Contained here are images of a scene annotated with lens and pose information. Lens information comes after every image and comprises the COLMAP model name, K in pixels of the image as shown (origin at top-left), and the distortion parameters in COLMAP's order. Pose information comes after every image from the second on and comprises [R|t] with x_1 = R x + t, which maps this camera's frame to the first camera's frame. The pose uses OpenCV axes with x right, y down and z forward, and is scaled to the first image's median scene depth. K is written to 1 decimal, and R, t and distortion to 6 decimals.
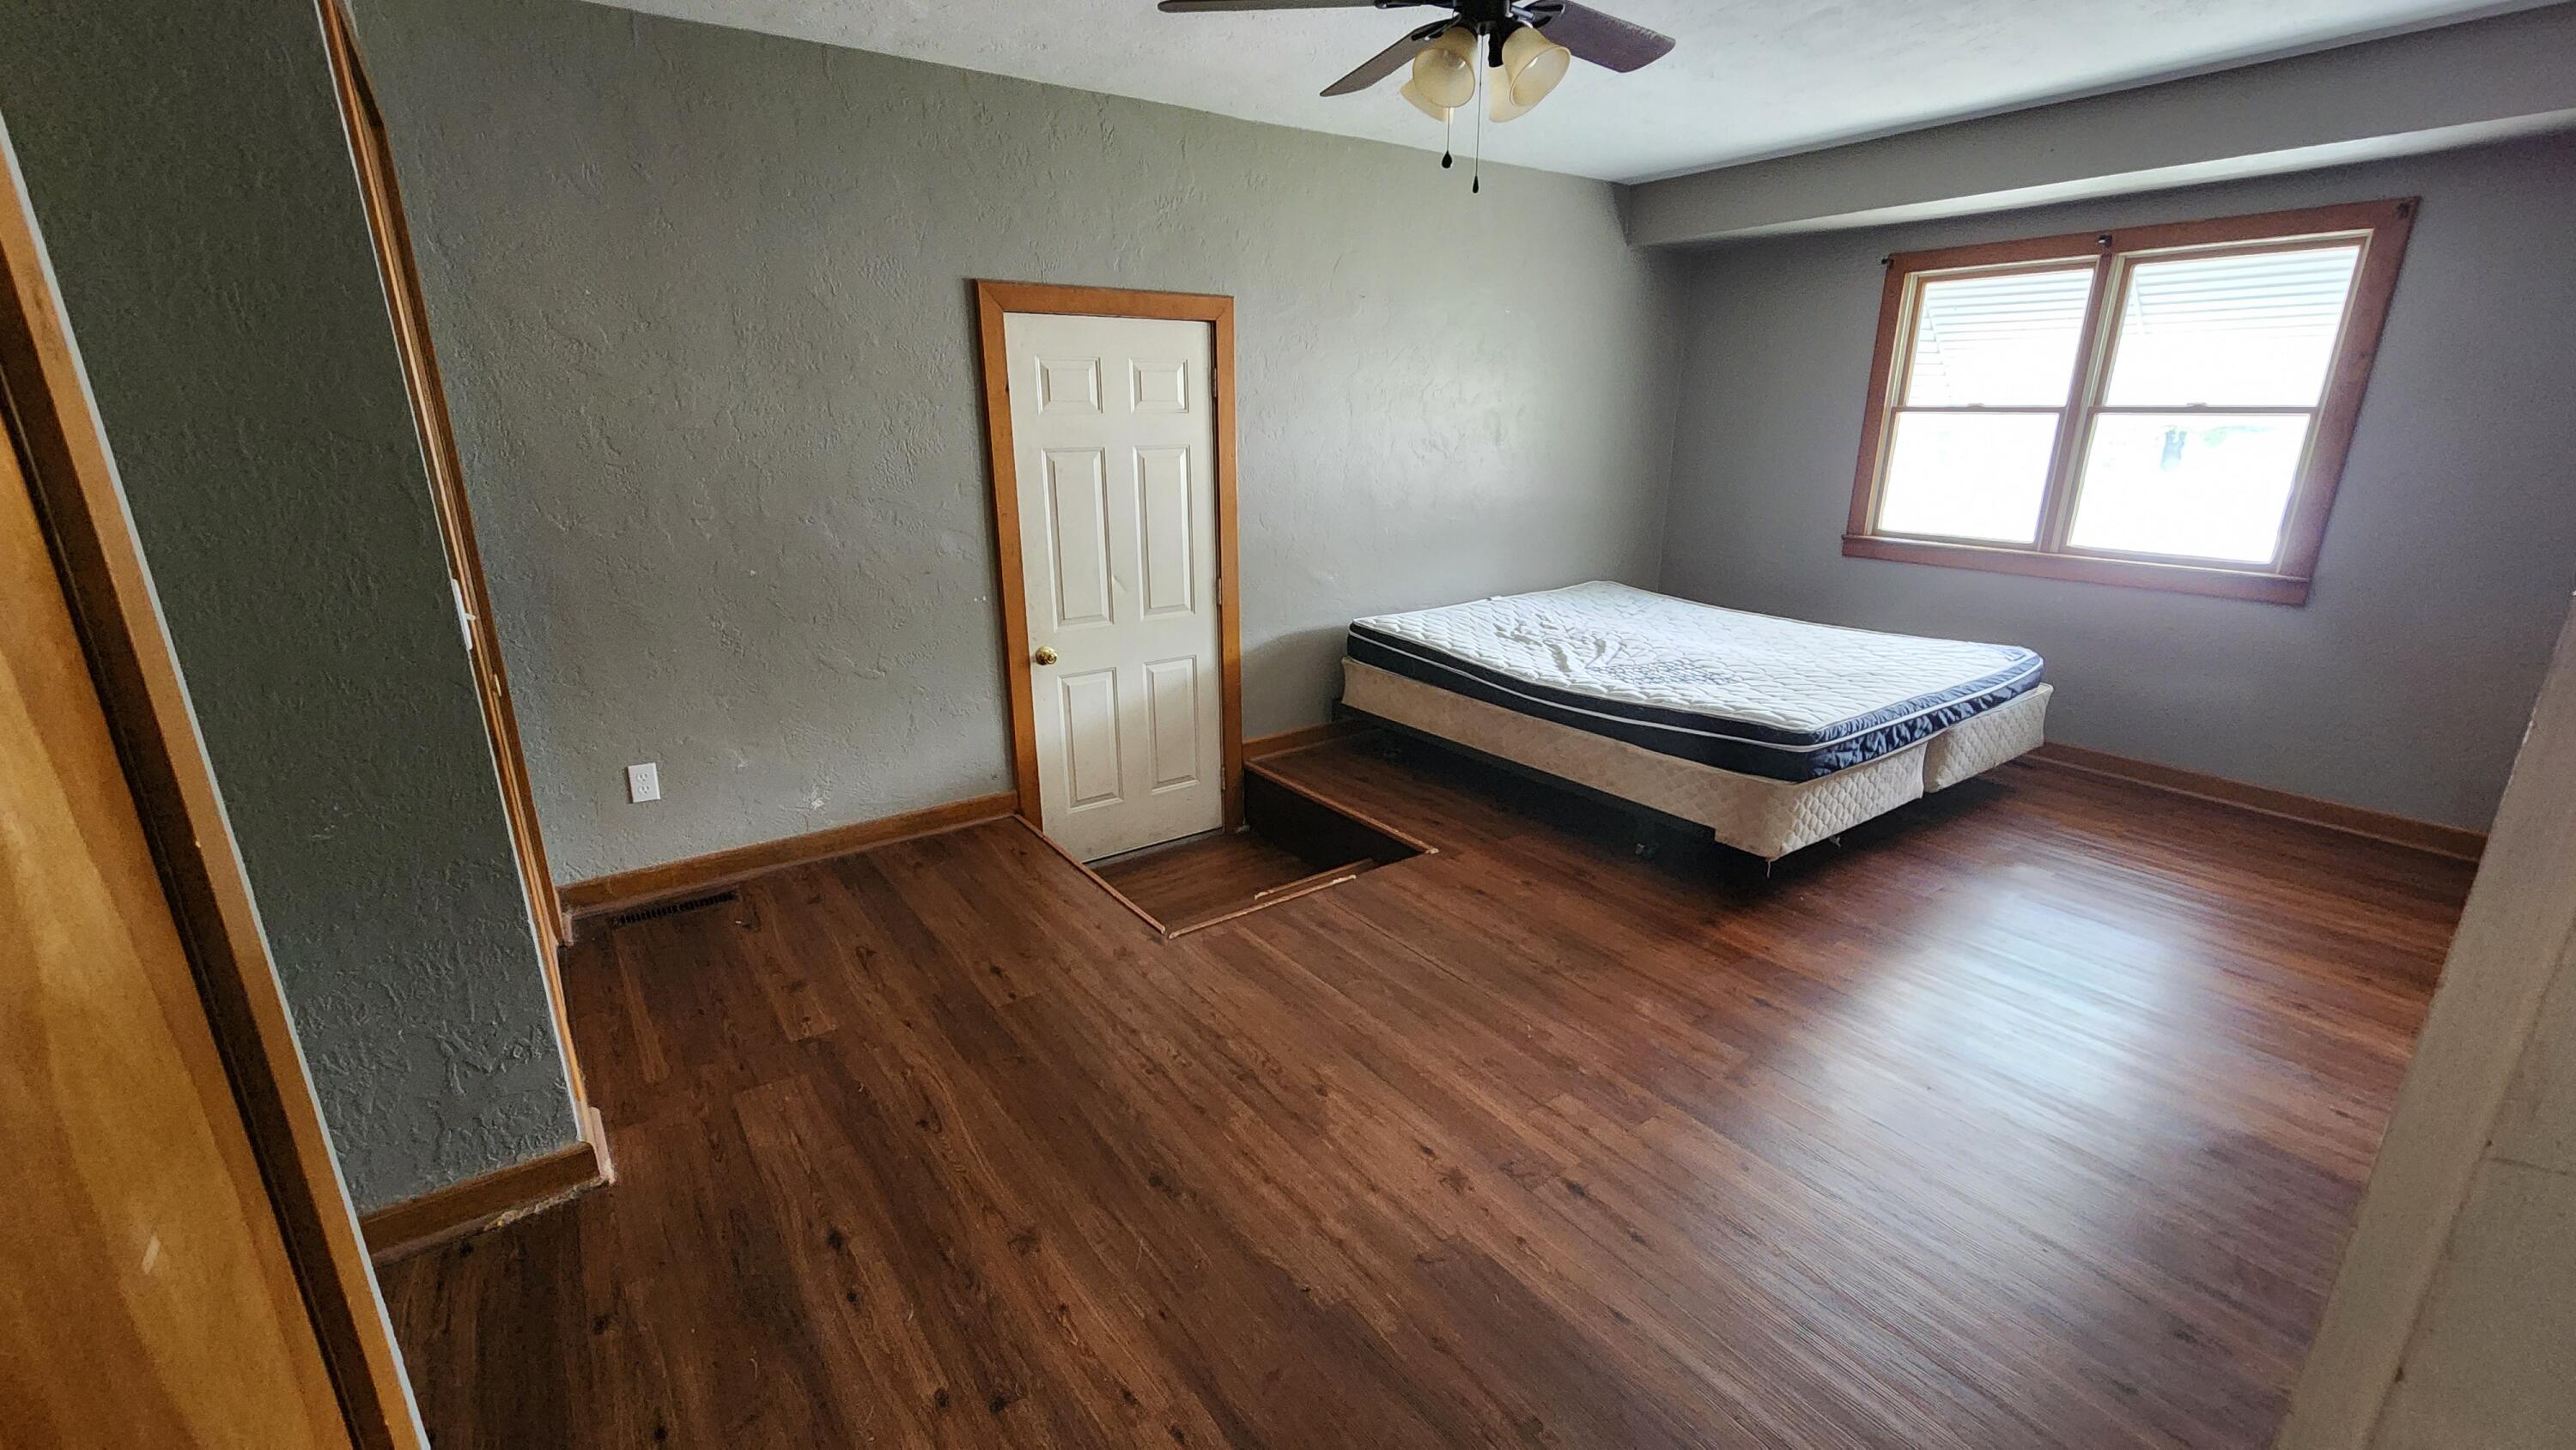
lens RADIAL K [[1067.6, 0, 1288.0], [0, 1067.6, 725.0], [0, 0, 1]] dist [-0.001171, -0.000046]
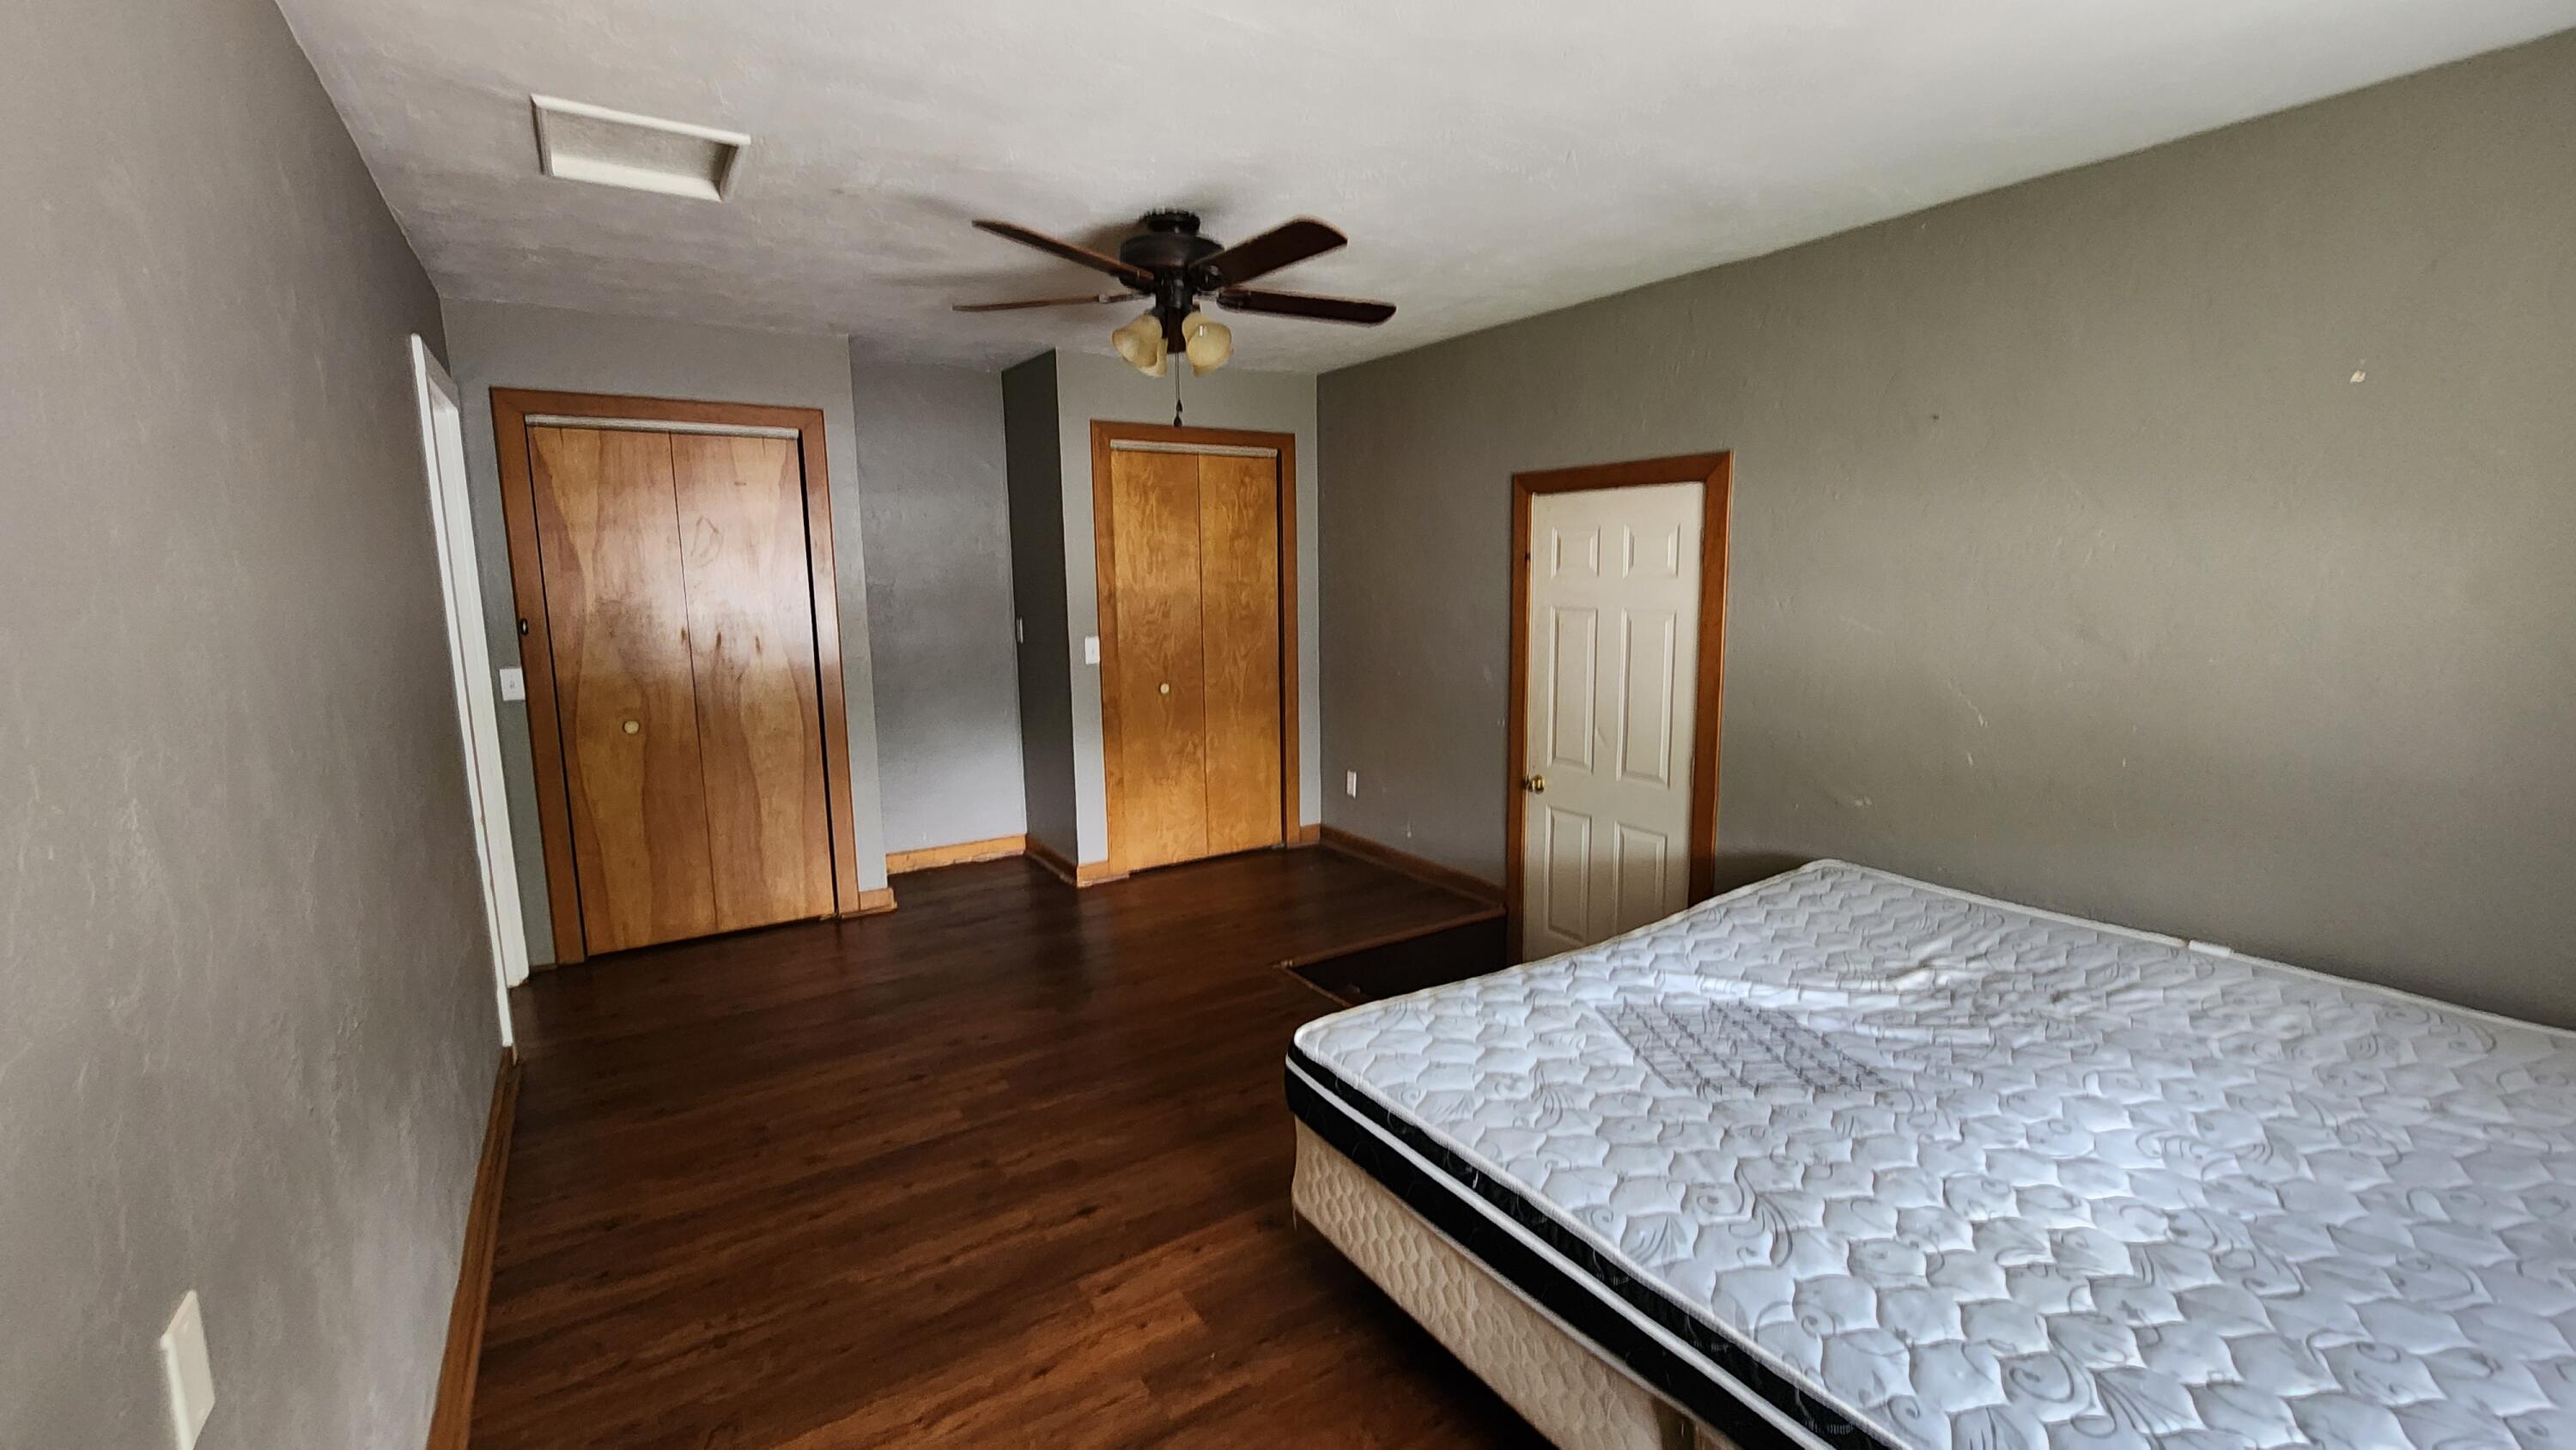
lens RADIAL K [[1067.6, 0, 1288.0], [0, 1067.6, 725.0], [0, 0, 1]] dist [-0.001171, -0.000046]
pose [[-0.052150, 0.150850, -0.987180, 0.896144], [-0.274878, 0.948172, 0.159410, -0.232297], [0.960064, 0.279668, -0.007982, 0.738041]]
